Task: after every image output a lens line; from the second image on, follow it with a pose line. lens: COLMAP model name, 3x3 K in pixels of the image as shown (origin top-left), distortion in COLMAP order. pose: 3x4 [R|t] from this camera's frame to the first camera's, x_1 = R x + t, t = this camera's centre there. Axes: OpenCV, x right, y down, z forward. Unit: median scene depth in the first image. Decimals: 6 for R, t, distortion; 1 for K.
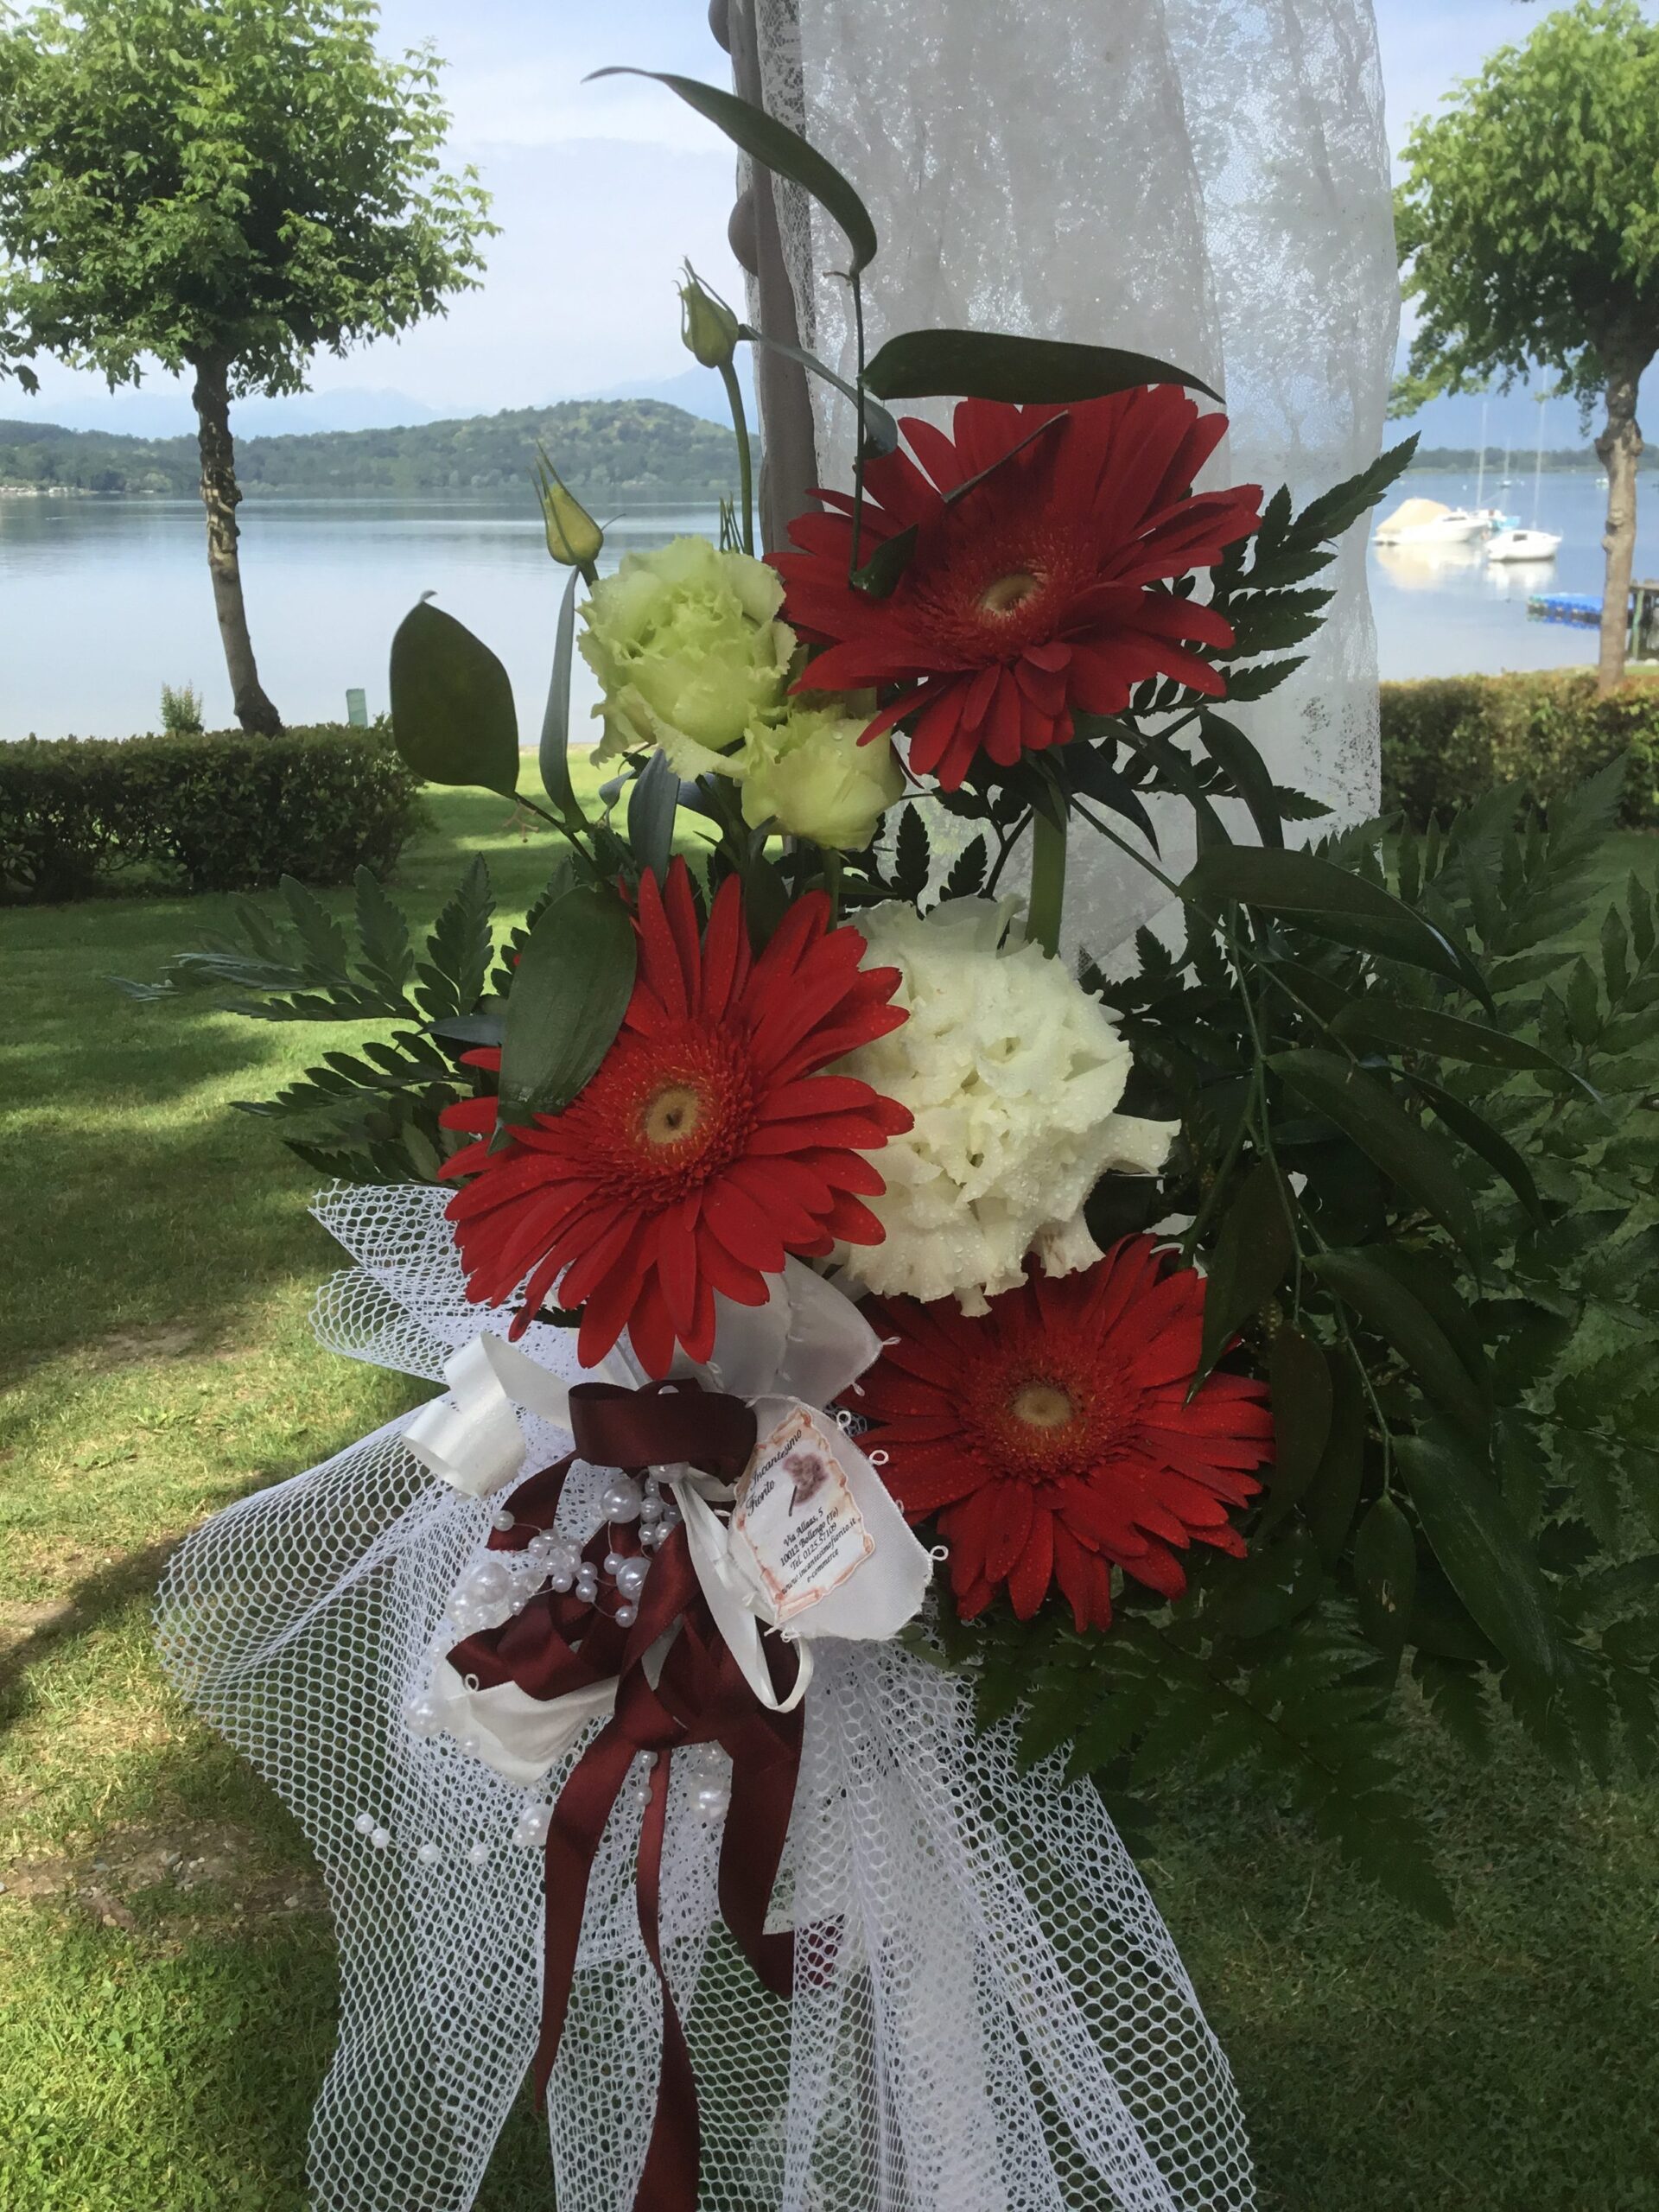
lens RADIAL K [[2027.7, 0, 854.5], [0, 2027.7, 1104.2], [0, 0, 1]] dist [0.018441, 0.000000]
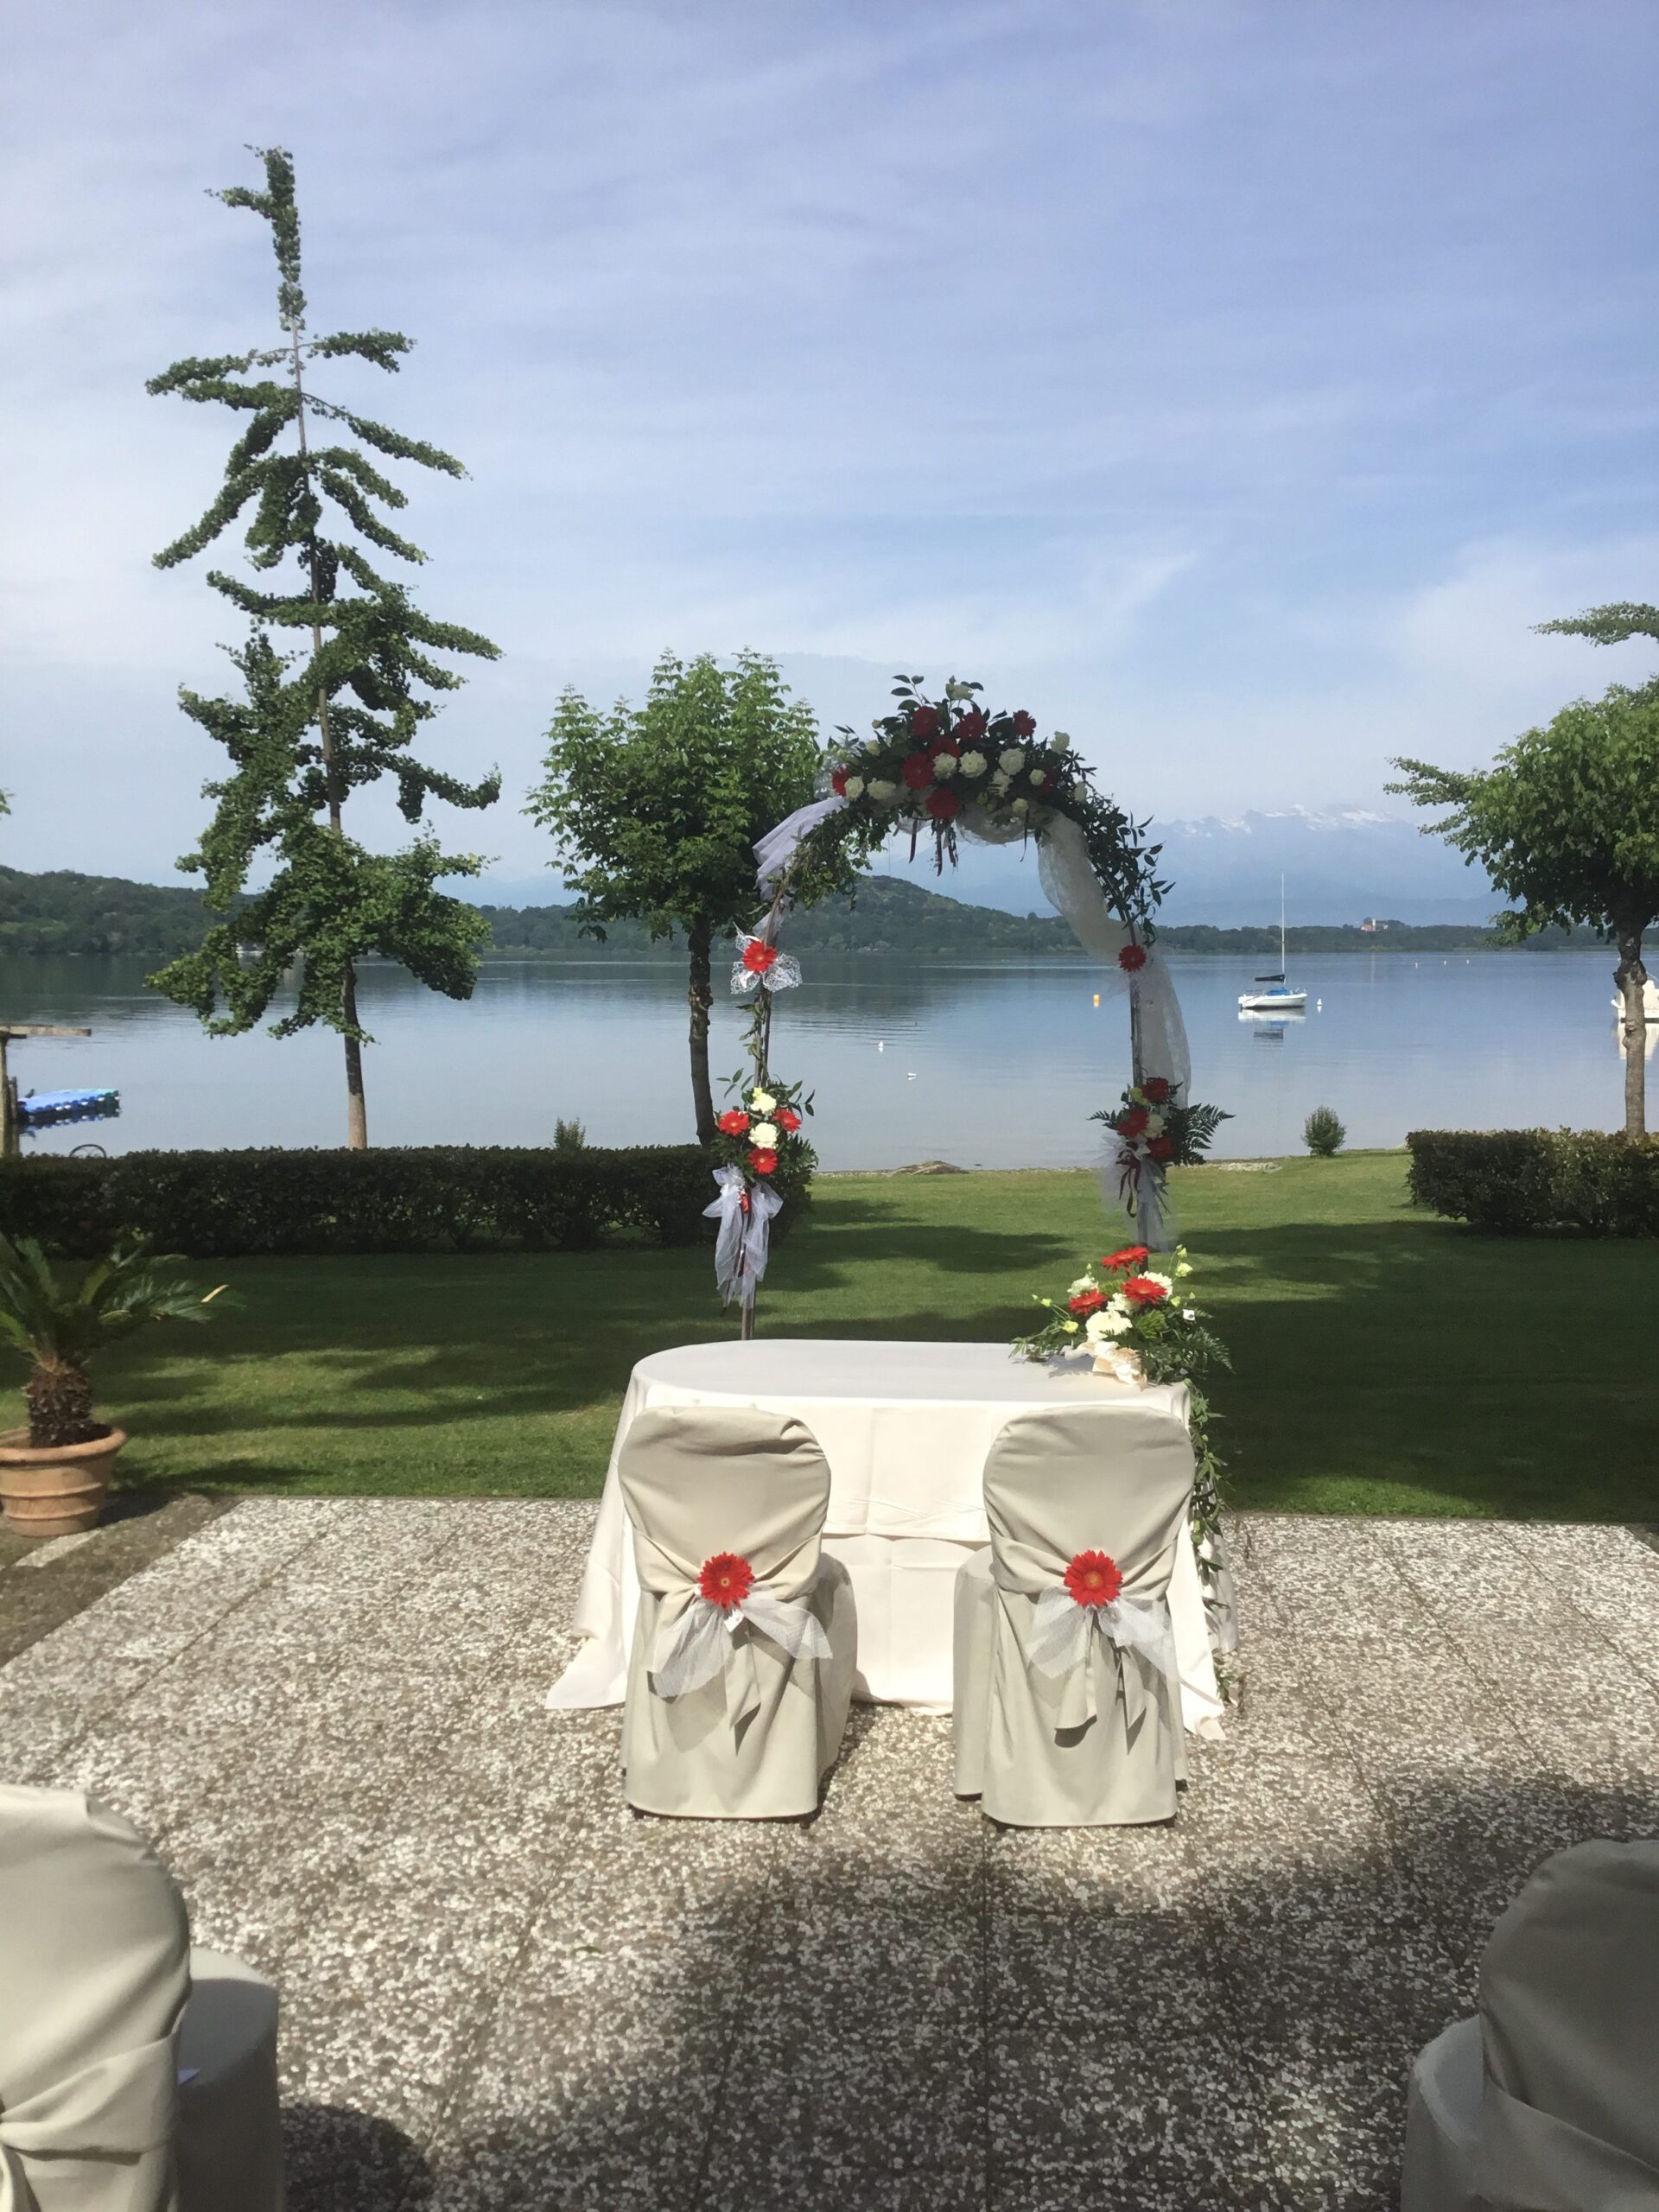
lens RADIAL K [[2027.7, 0, 829.0], [0, 2027.7, 1150.4], [0, 0, 1]] dist [0.018441, 0.000000]
pose [[0.992852, 0.026459, -0.116381, -0.021974], [-0.048821, 0.979839, -0.193731, 0.123836], [0.108909, 0.198028, 0.974127, -0.533752]]
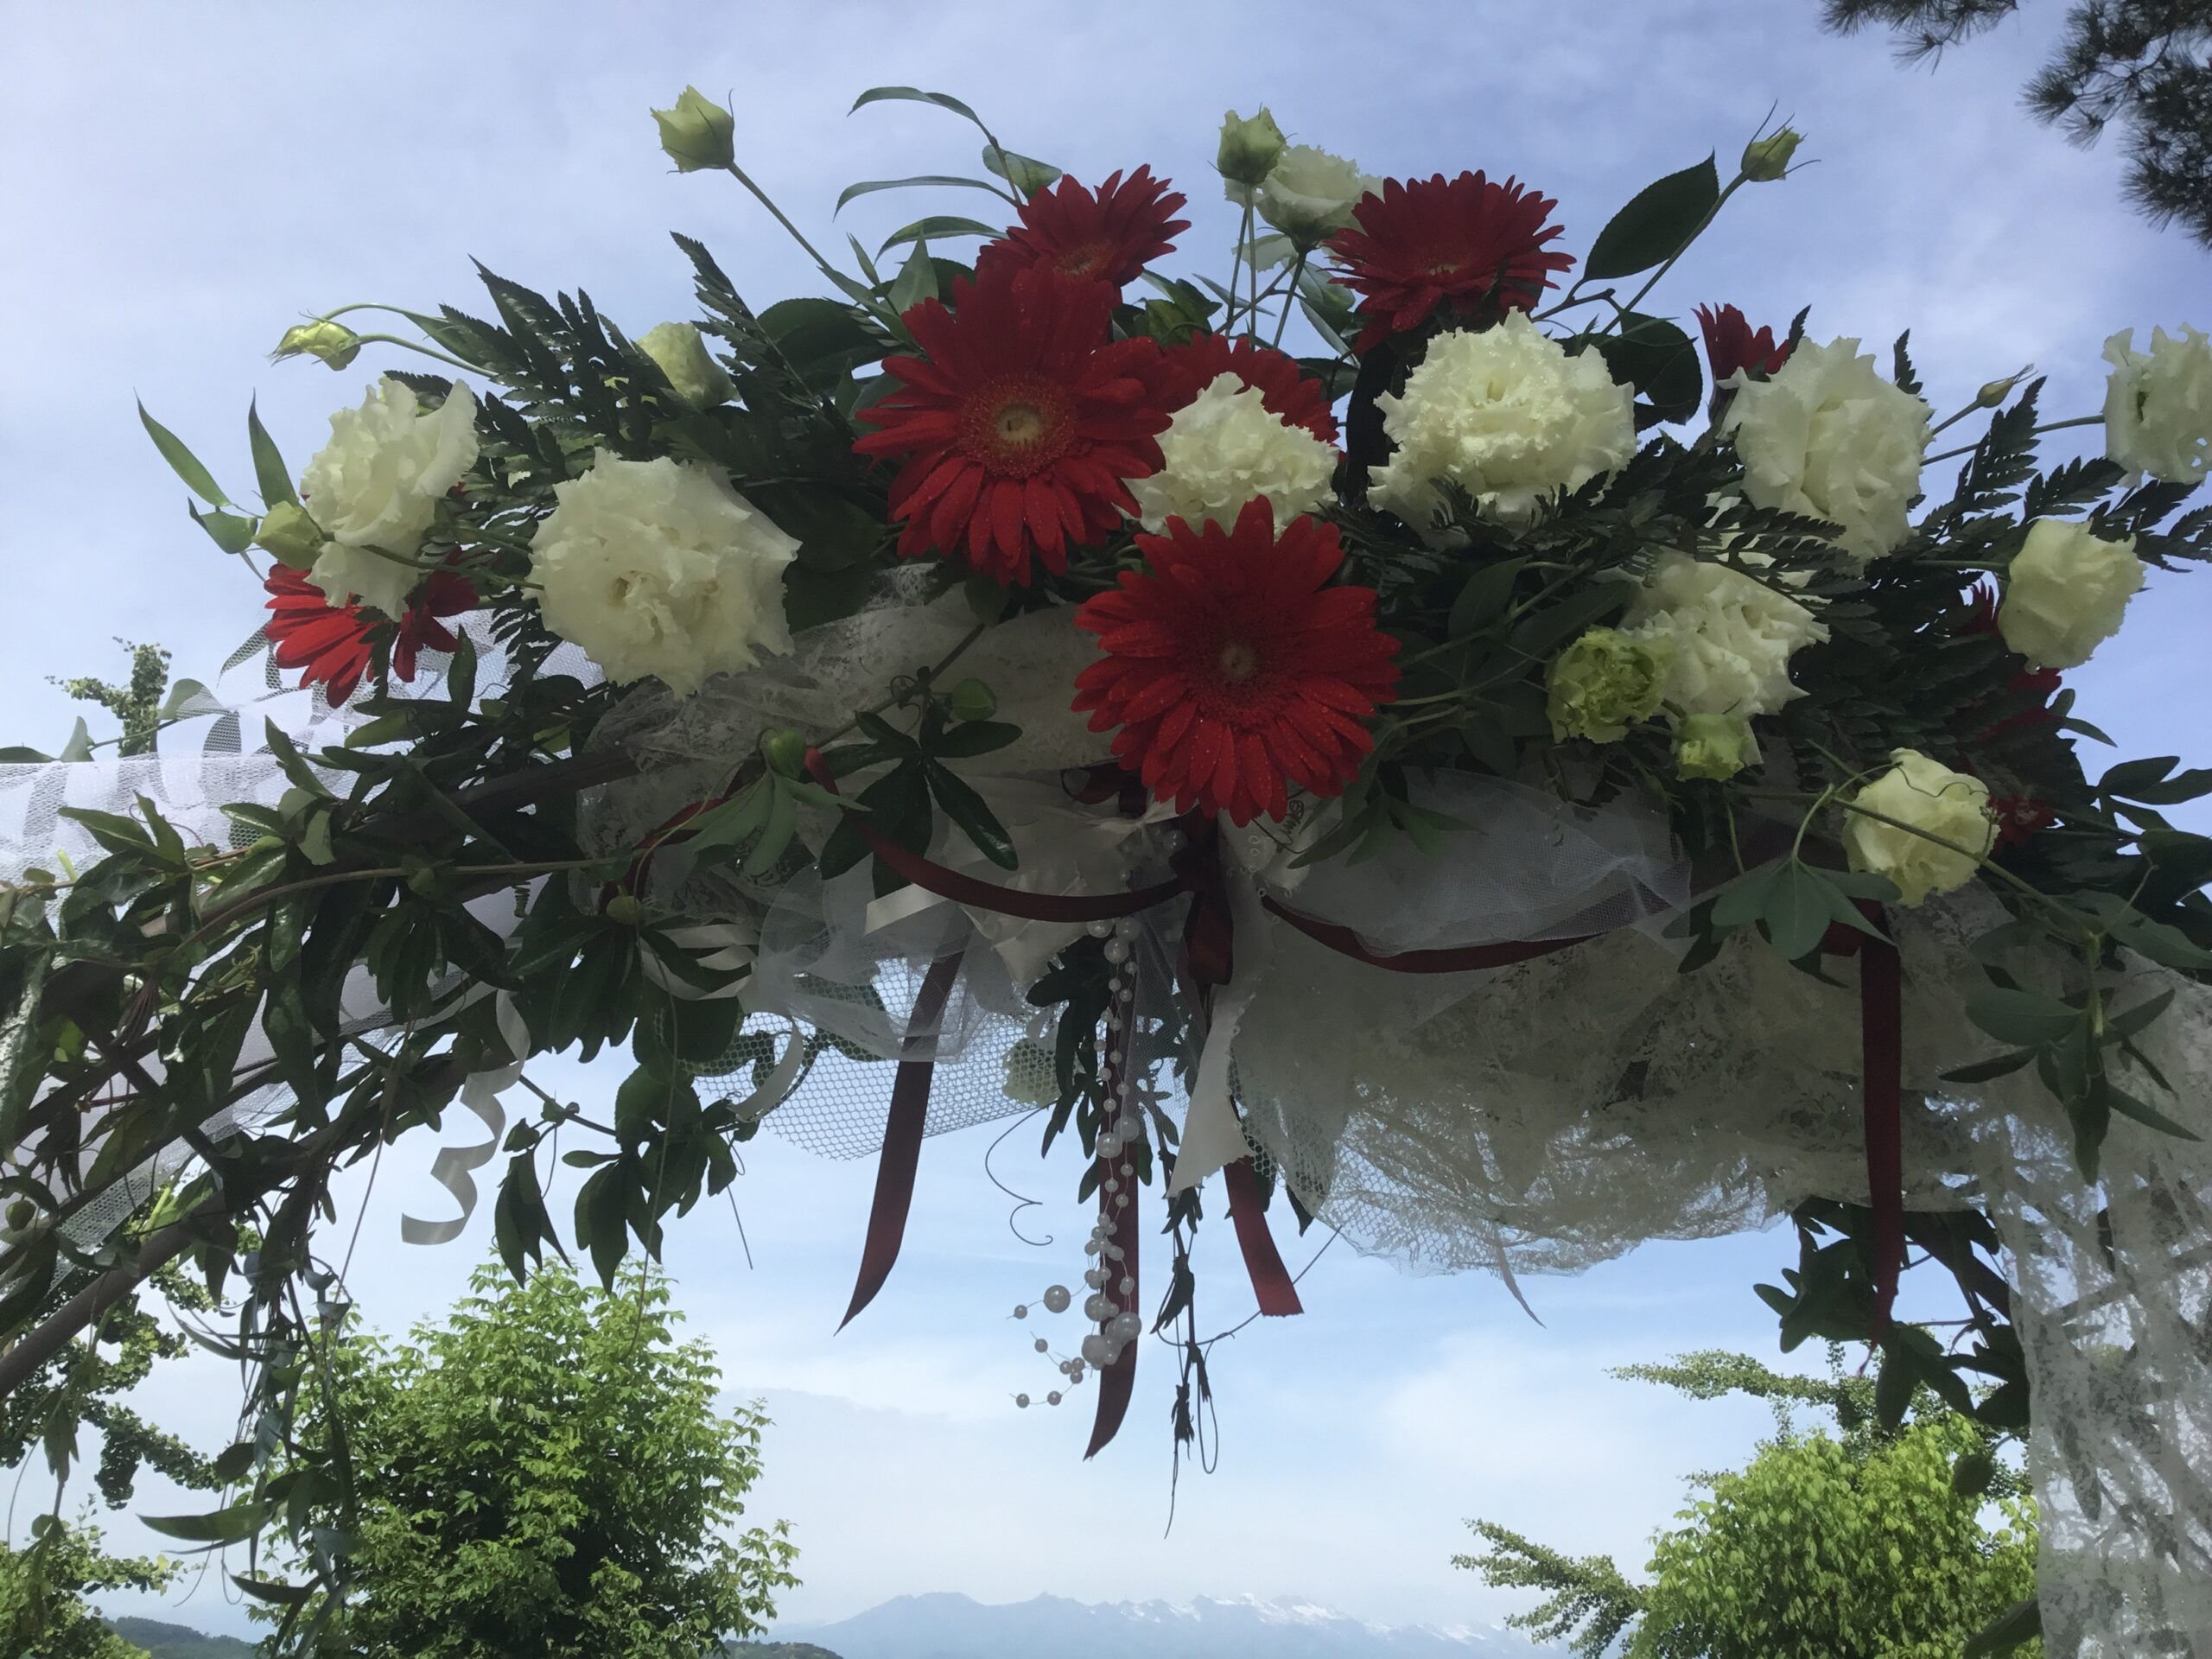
lens RADIAL K [[2027.7, 0, 1110.8], [0, 2027.7, 842.0], [0, 0, 1]] dist [0.018441, 0.000000]
pose [[0.996355, 0.083911, 0.015376, -0.064064], [-0.053225, 0.752317, -0.656648, -0.046090], [-0.066668, 0.653436, 0.754040, -0.023448]]
